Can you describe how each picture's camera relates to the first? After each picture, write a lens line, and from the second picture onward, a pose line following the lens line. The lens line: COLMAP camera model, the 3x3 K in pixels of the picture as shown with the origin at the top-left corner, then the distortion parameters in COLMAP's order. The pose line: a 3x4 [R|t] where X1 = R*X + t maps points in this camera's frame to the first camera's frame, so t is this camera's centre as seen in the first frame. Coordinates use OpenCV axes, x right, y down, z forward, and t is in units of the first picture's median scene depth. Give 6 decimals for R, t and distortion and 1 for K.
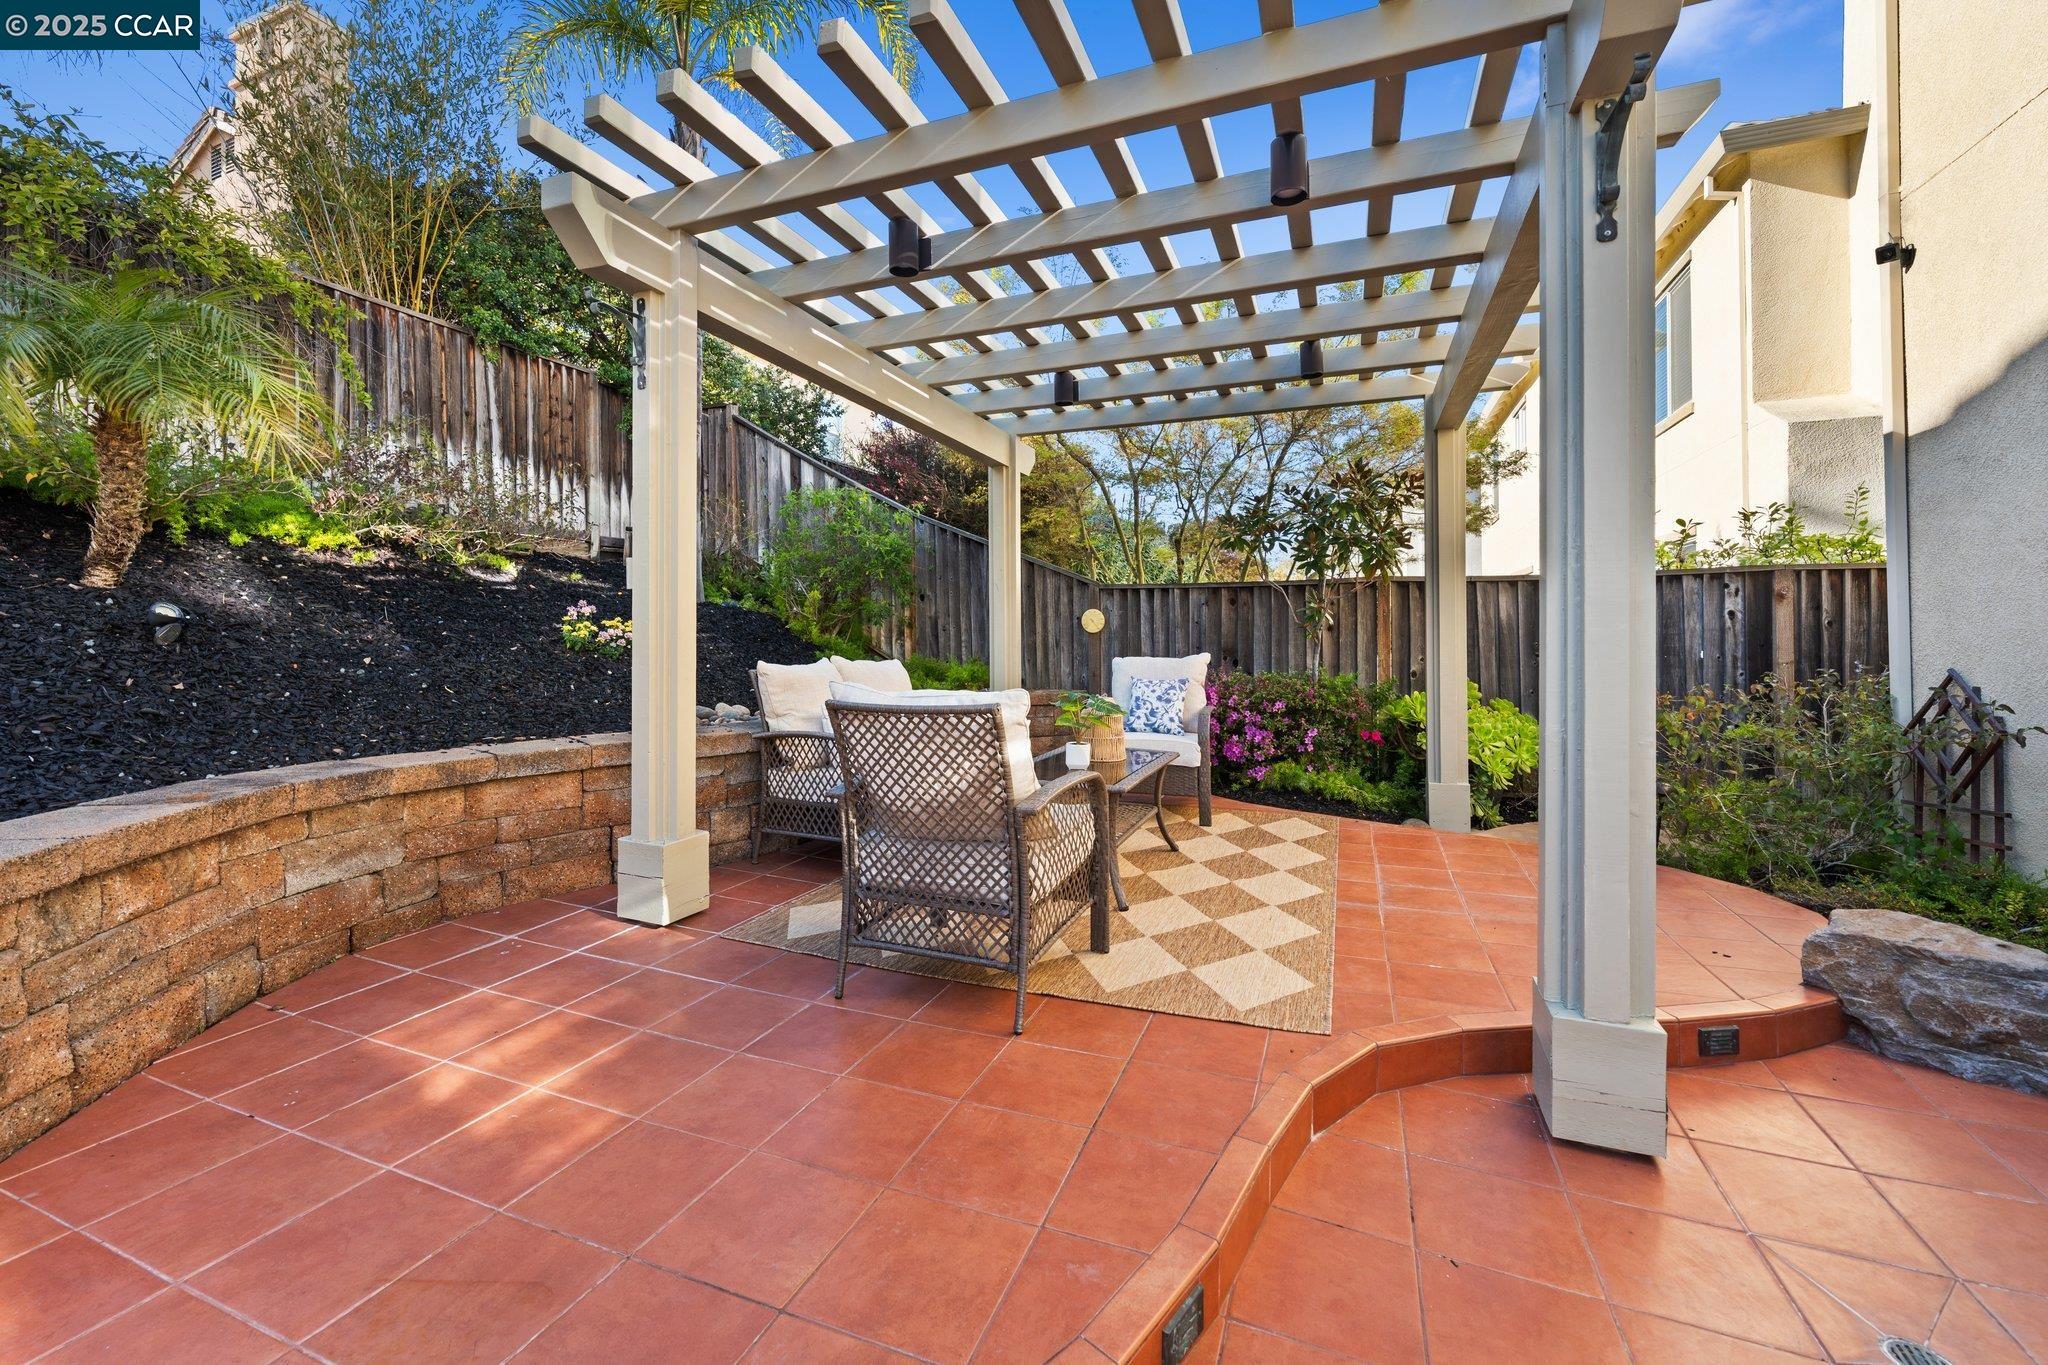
lens RADIAL K [[804.3, 0, 1038.8], [0, 804.3, 631.8], [0, 0, 1]] dist [-0.001382, -0.000023]
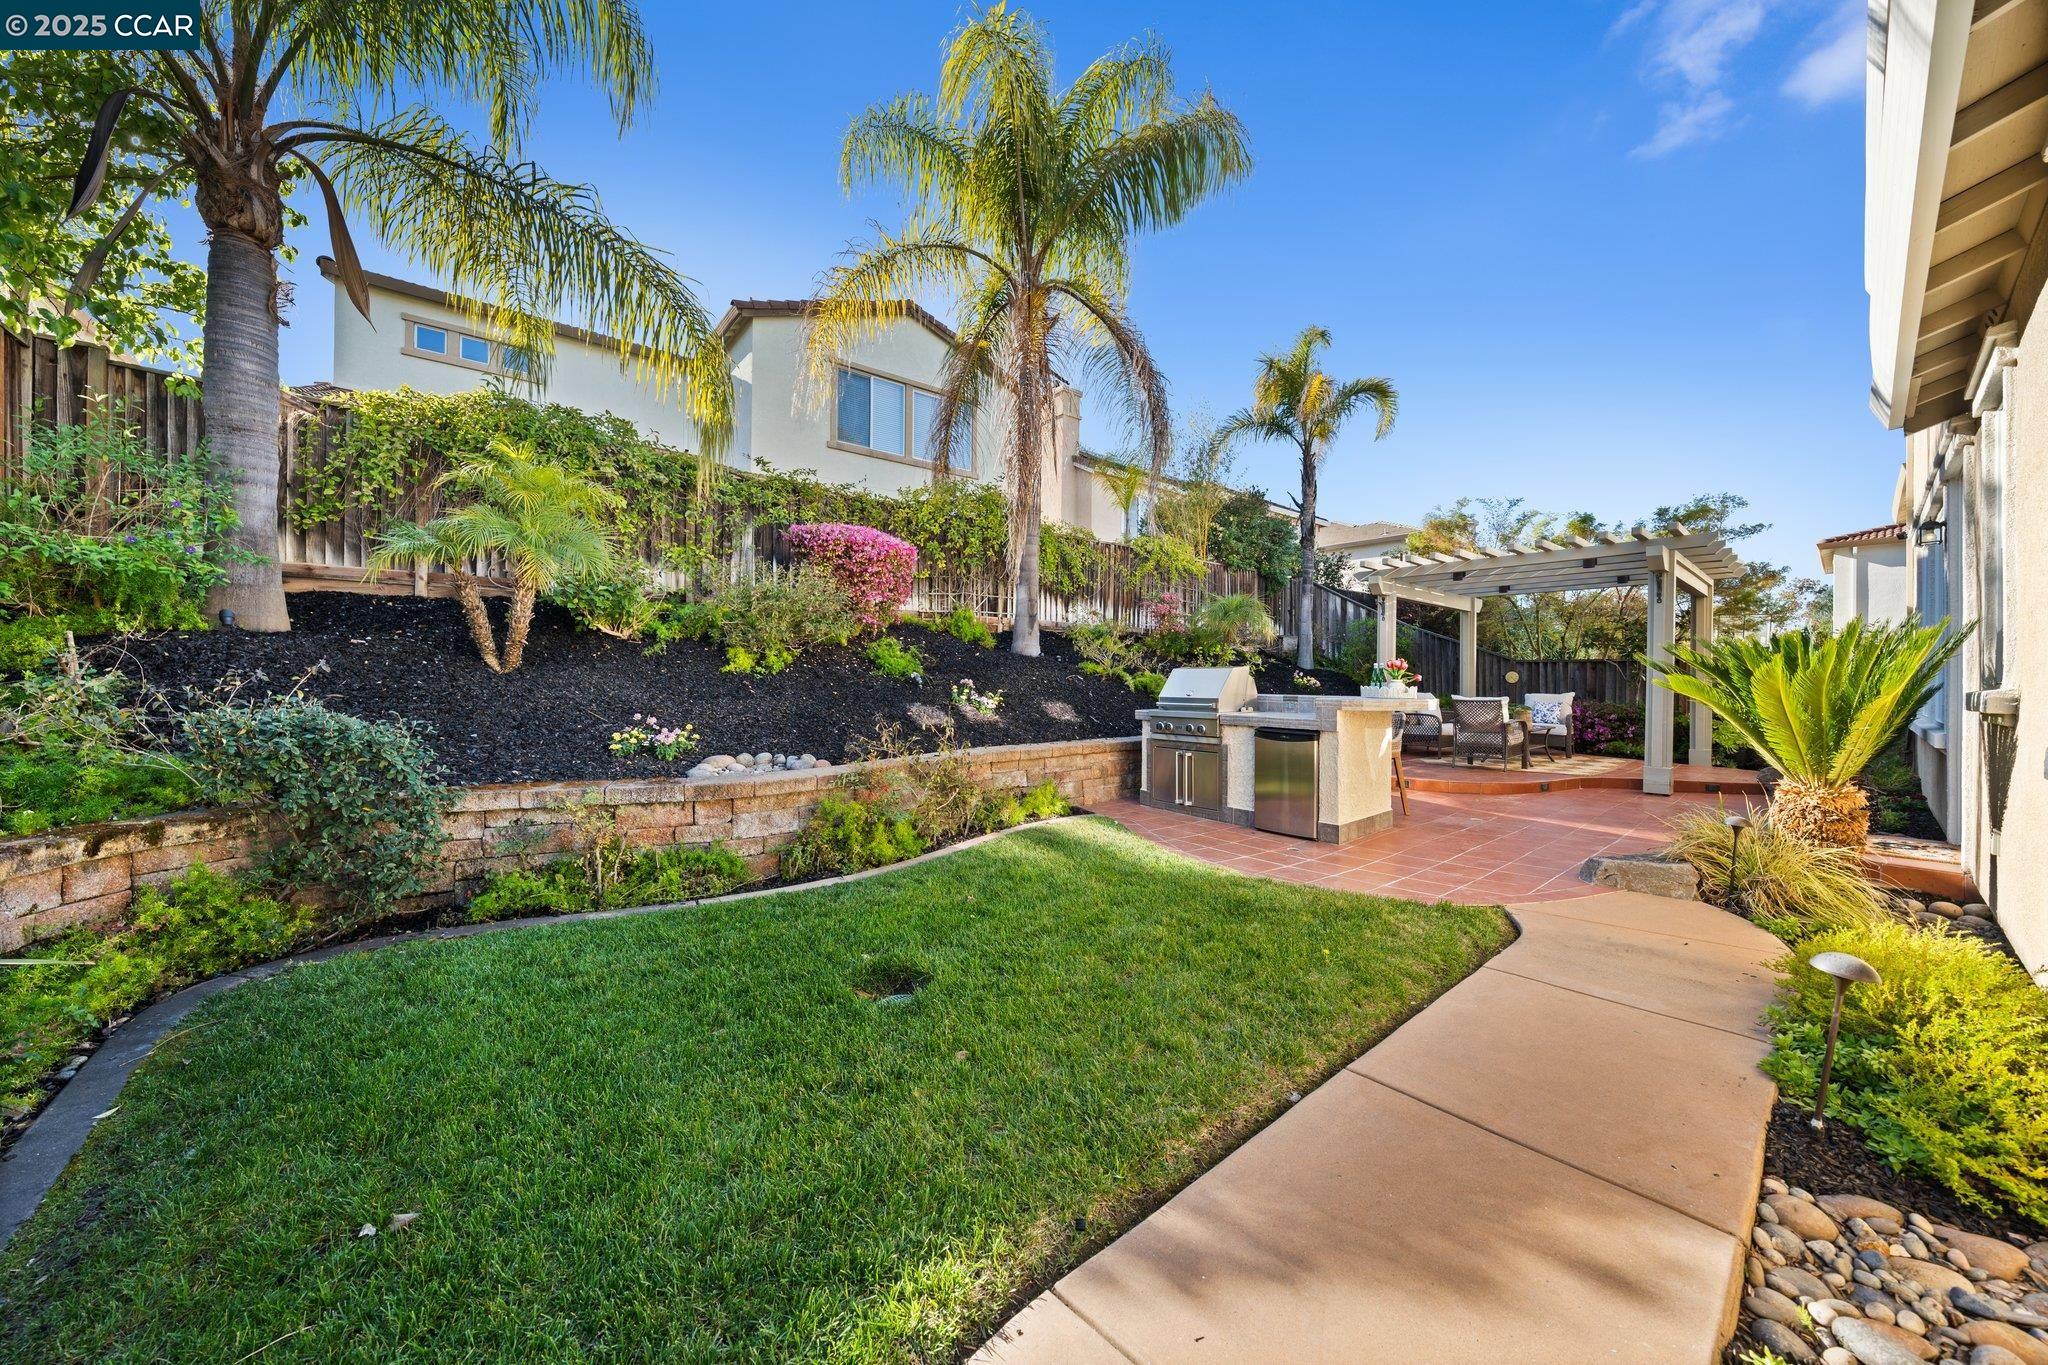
lens RADIAL K [[713.7, 0, 1036.1], [0, 713.7, 685.8], [0, 0, 1]] dist [0.000141, -0.000017]
pose [[0.882798, 0.008484, -0.469677, -0.190067], [-0.003041, 0.999919, 0.012346, -0.013490], [0.469743, -0.009471, 0.882752, -1.514550]]
